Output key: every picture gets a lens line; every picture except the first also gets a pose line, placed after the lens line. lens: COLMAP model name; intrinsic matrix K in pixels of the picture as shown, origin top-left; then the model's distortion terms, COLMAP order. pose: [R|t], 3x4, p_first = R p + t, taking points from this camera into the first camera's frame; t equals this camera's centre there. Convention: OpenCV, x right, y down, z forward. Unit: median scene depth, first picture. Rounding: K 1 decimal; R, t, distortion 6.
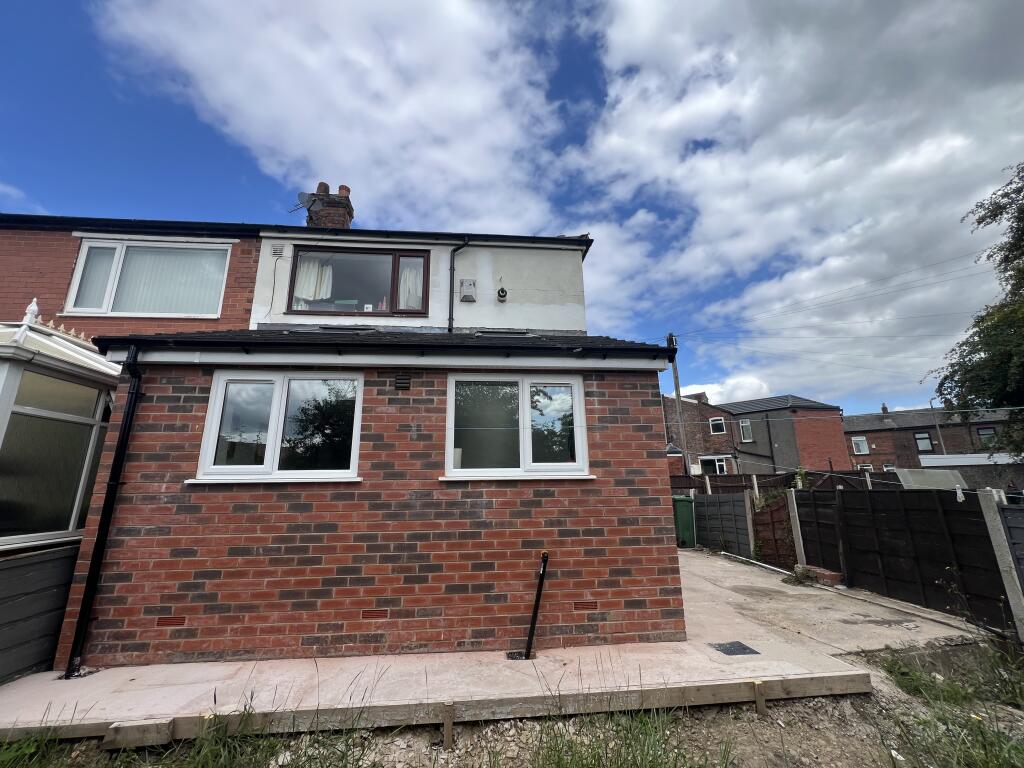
lens RADIAL K [[410.6, 0, 511.7], [0, 410.6, 386.1], [0, 0, 1]] dist [0.000564, -0.000038]
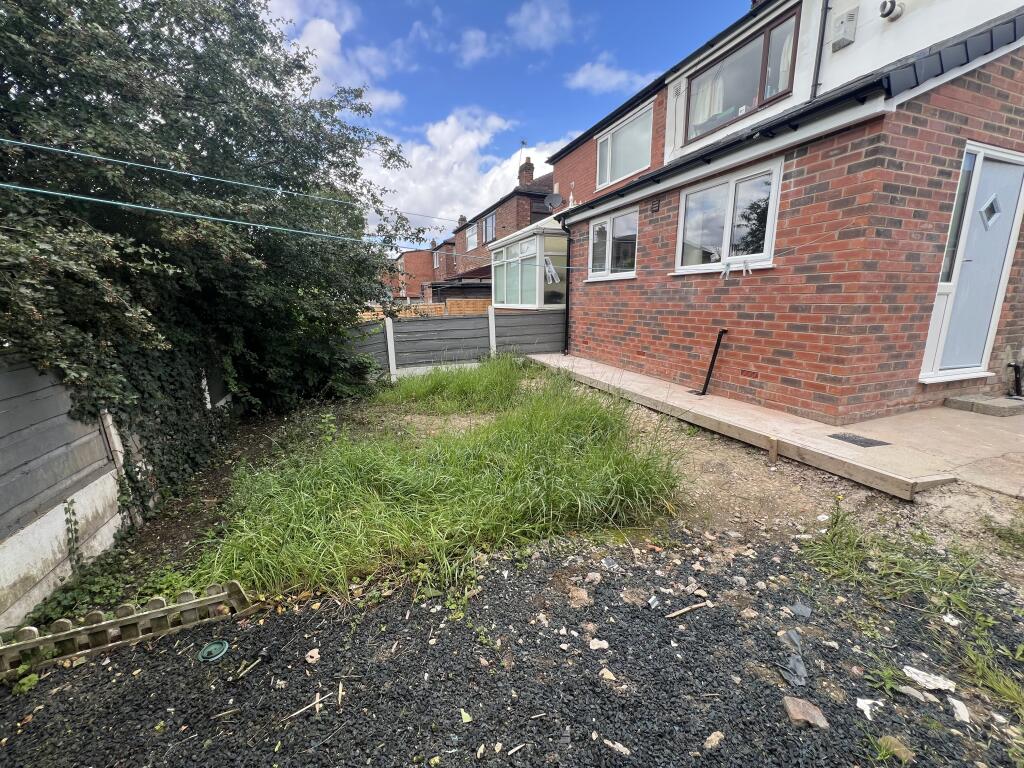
lens RADIAL K [[410.6, 0, 514.1], [0, 410.6, 382.4], [0, 0, 1]] dist [0.000564, -0.000038]
pose [[0.264240, 0.204025, -0.942630, 1.098601], [0.236154, 0.933929, 0.268341, 0.065340], [0.935098, -0.293512, 0.198600, 0.097194]]
